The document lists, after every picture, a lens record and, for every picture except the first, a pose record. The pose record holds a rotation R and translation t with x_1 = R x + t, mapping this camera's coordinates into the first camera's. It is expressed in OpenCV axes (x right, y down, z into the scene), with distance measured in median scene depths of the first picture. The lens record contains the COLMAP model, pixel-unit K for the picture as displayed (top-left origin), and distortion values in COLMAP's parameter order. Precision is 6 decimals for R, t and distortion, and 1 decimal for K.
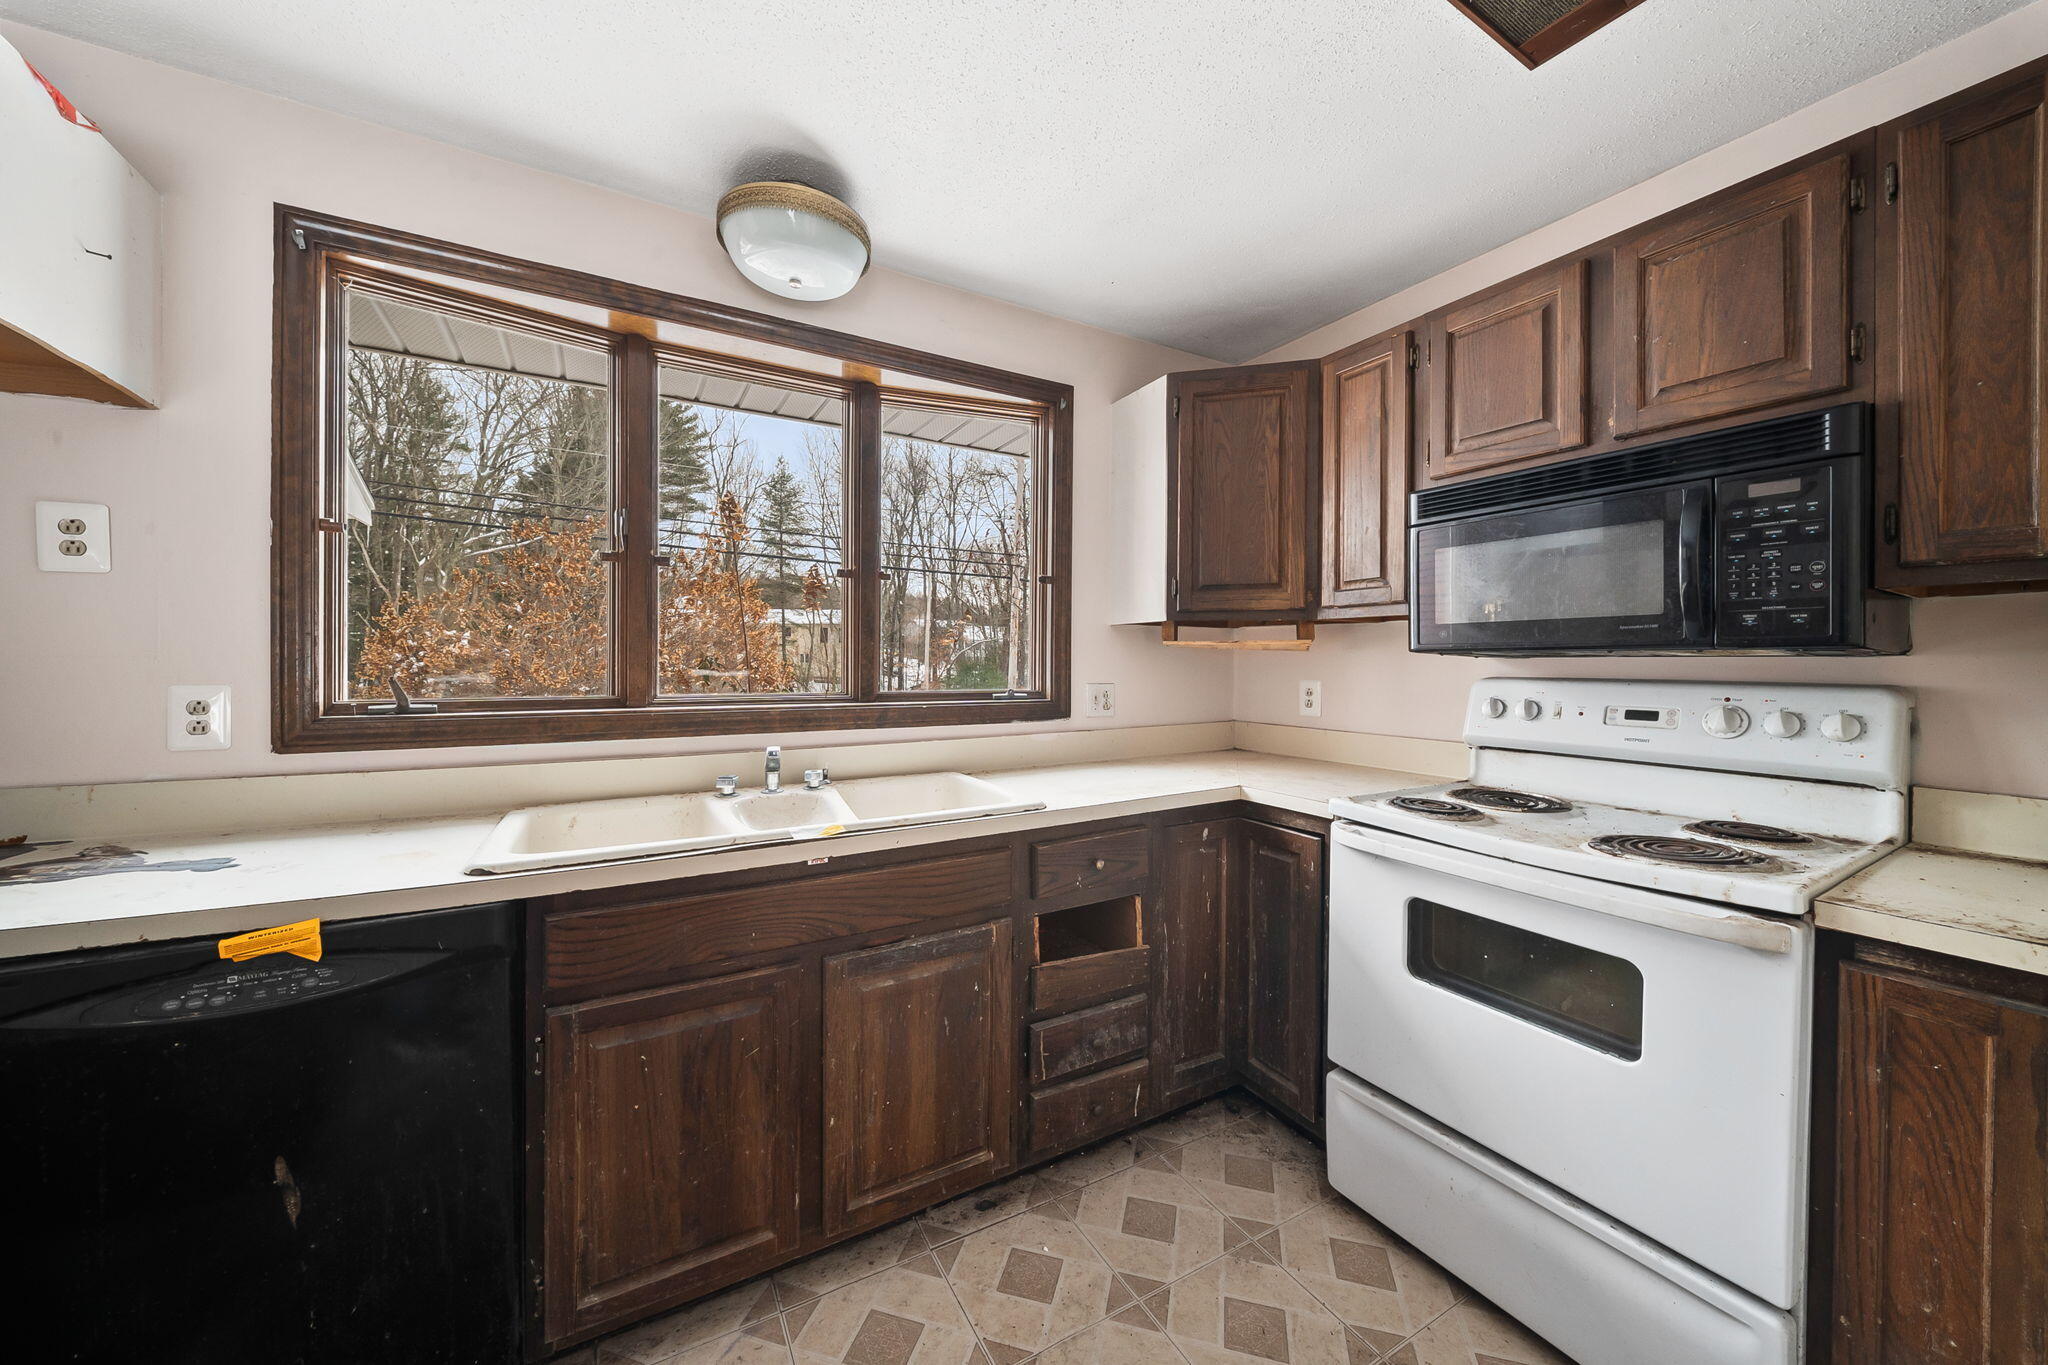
lens RADIAL K [[722.2, 0, 1019.5], [0, 722.2, 680.6], [0, 0, 1]] dist [0.016329, -0.009987]
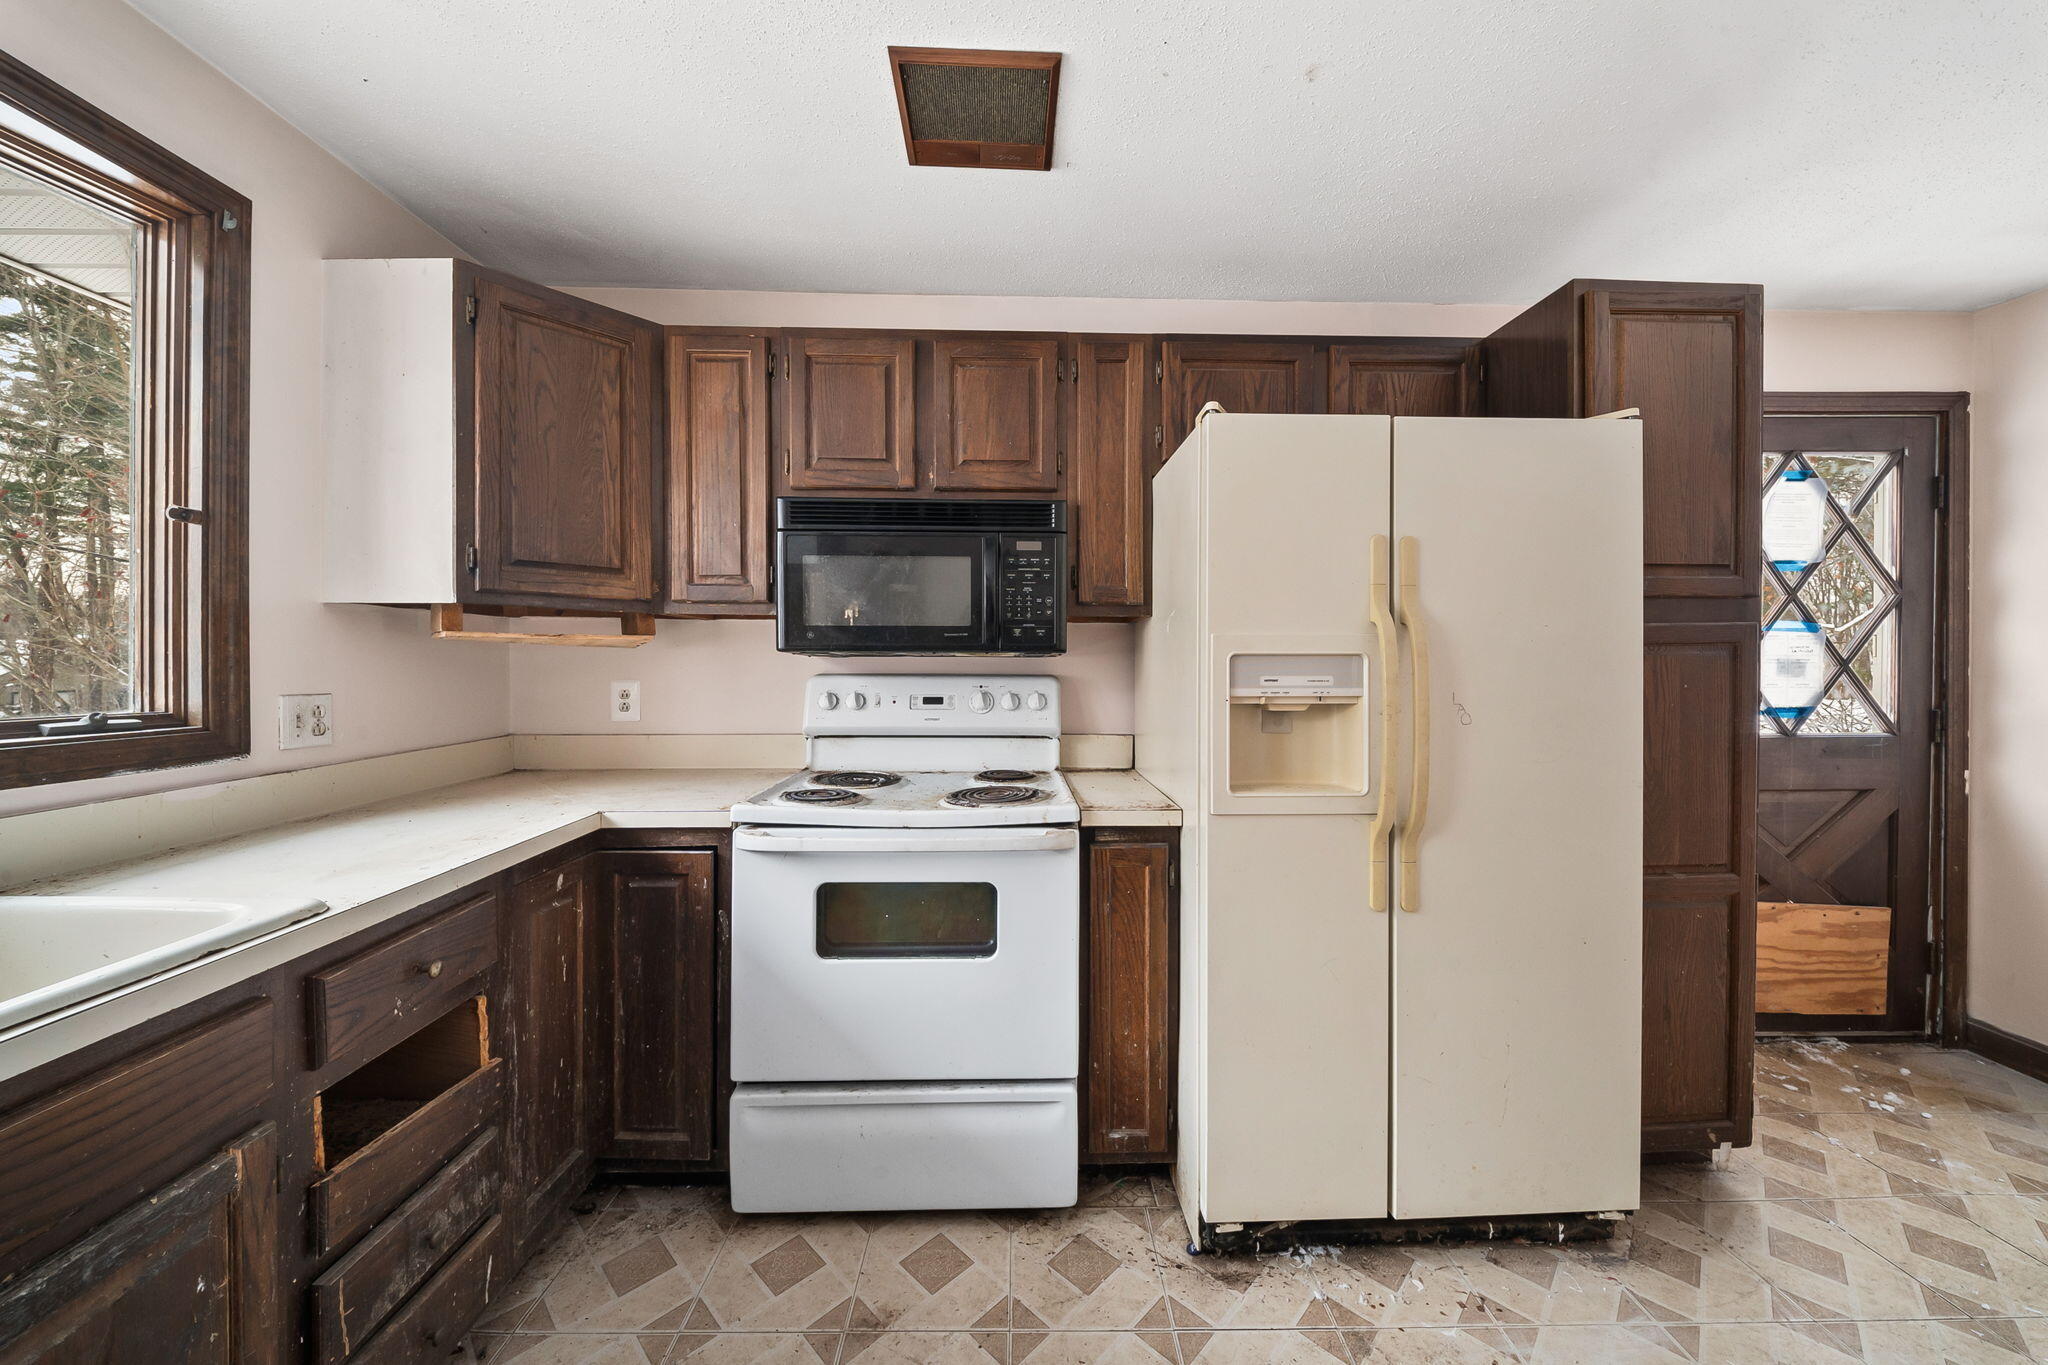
lens RADIAL K [[722.2, 0, 1019.5], [0, 722.2, 680.6], [0, 0, 1]] dist [0.016329, -0.009987]
pose [[0.474067, -0.026208, 0.880099, -0.212863], [0.022110, 0.999596, 0.017857, -0.008424], [-0.880211, 0.010993, 0.474455, 0.213968]]
